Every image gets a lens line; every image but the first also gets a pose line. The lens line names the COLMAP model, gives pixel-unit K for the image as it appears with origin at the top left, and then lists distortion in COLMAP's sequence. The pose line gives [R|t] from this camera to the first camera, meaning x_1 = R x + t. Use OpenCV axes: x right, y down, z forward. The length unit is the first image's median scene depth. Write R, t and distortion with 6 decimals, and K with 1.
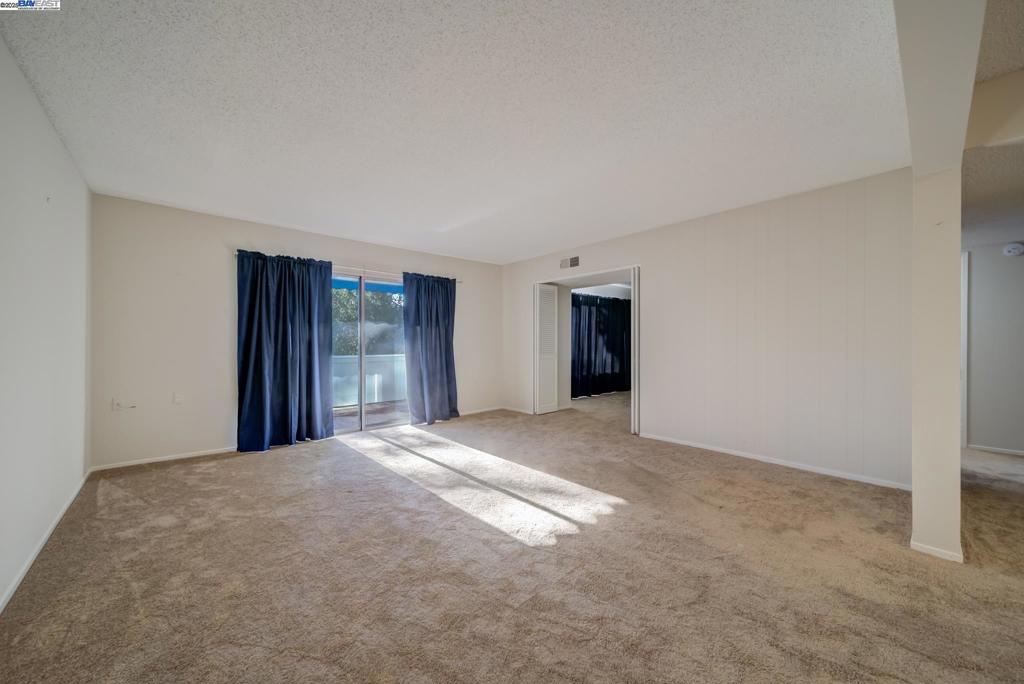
lens RADIAL K [[377.8, 0, 513.9], [0, 377.8, 337.2], [0, 0, 1]] dist [0.002916, -0.002168]
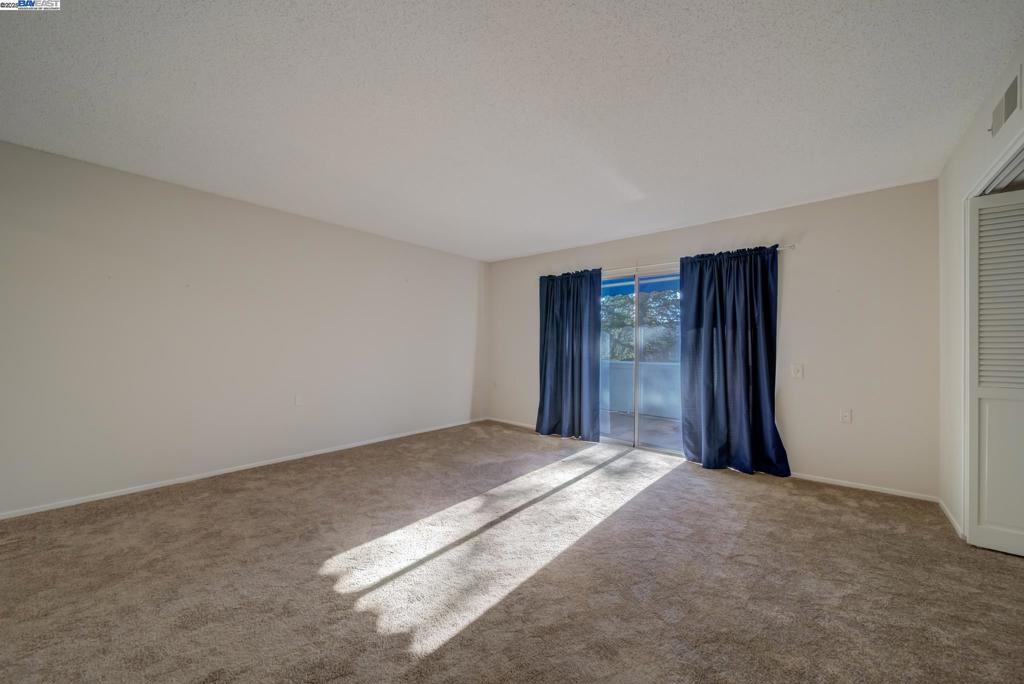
lens RADIAL K [[387.9, 0, 506.1], [0, 387.9, 343.1], [0, 0, 1]] dist [-0.002028, -0.001380]
pose [[0.106409, 0.002087, -0.994320, 0.548820], [0.010837, 0.999936, 0.003259, -0.007245], [0.994263, -0.011122, 0.106379, 0.683083]]
